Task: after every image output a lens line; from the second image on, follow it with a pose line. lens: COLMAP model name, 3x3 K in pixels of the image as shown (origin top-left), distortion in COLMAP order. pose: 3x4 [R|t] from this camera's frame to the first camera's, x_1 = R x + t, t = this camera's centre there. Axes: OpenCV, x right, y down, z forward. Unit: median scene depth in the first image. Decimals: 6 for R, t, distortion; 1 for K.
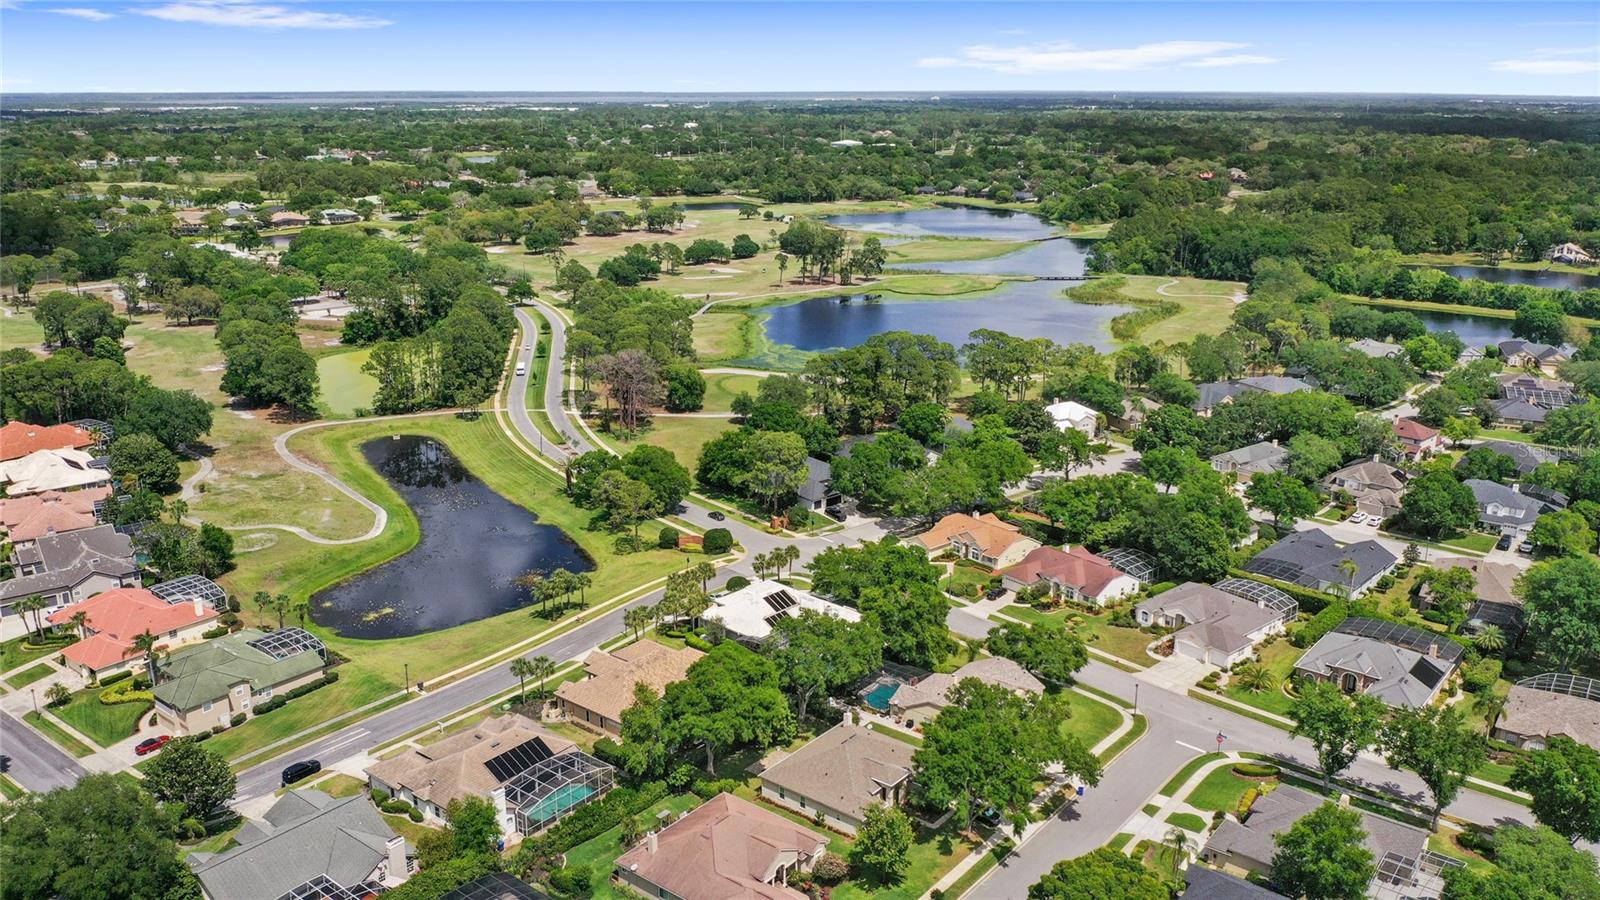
lens RADIAL K [[1261.8, 0, 800.0], [0, 1261.8, 450.0], [0, 0, 1]] dist [-0.017146, 0.004119]
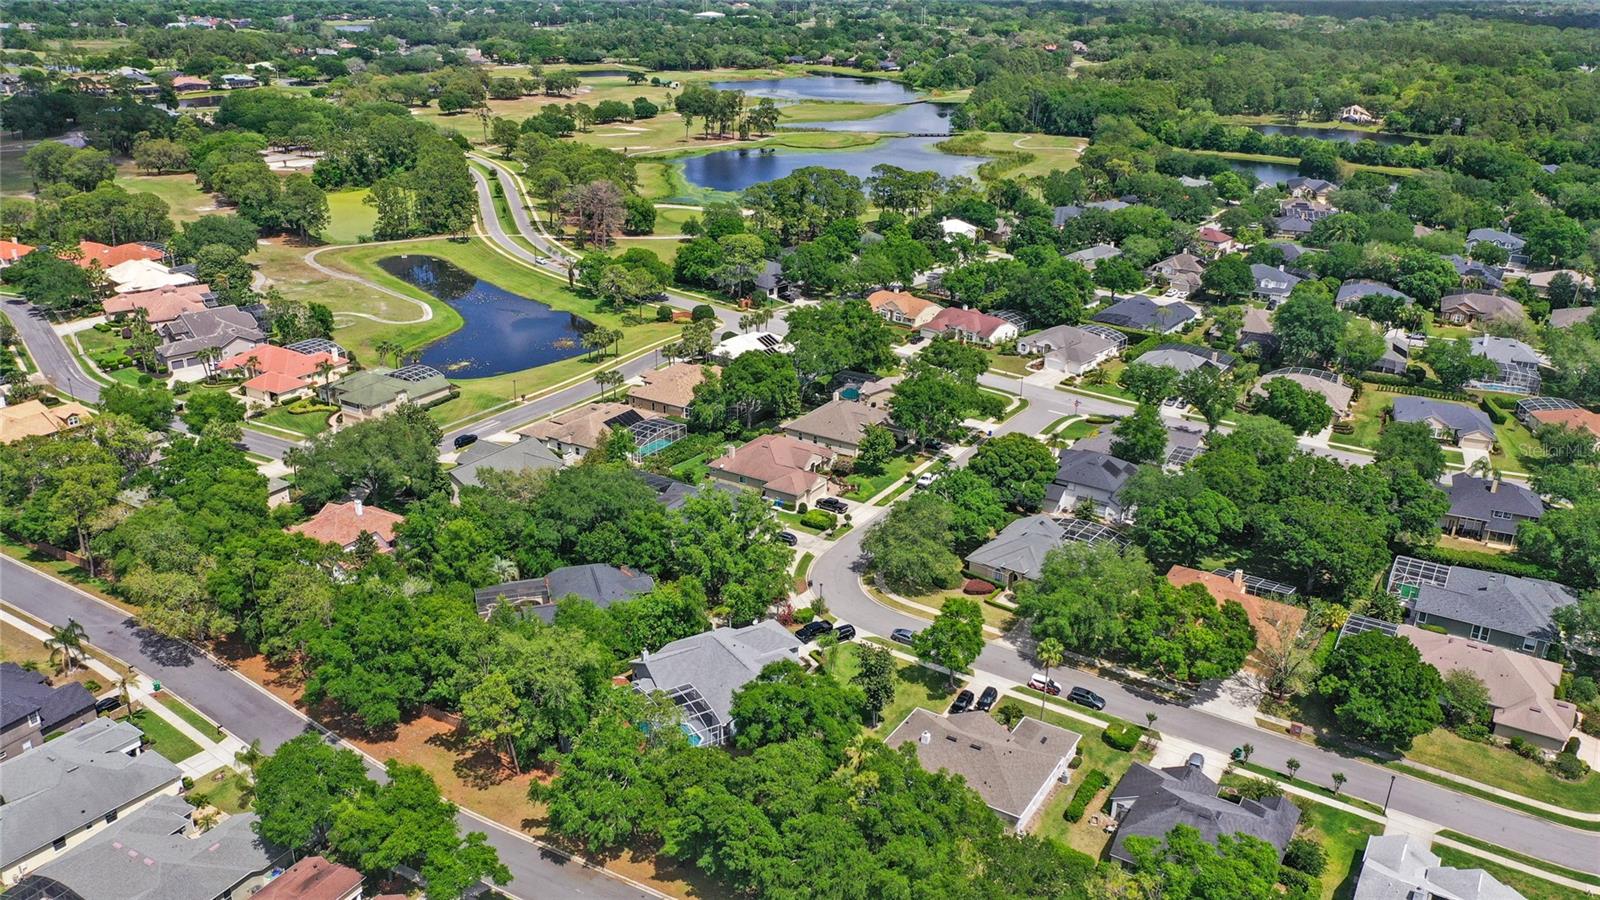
lens RADIAL K [[1261.8, 0, 800.0], [0, 1261.8, 450.0], [0, 0, 1]] dist [-0.017146, 0.004119]
pose [[0.992687, -0.030975, 0.116674, -0.067253], [0.020143, 0.995471, 0.092903, 0.050764], [-0.119023, -0.089874, 0.988816, -0.178341]]
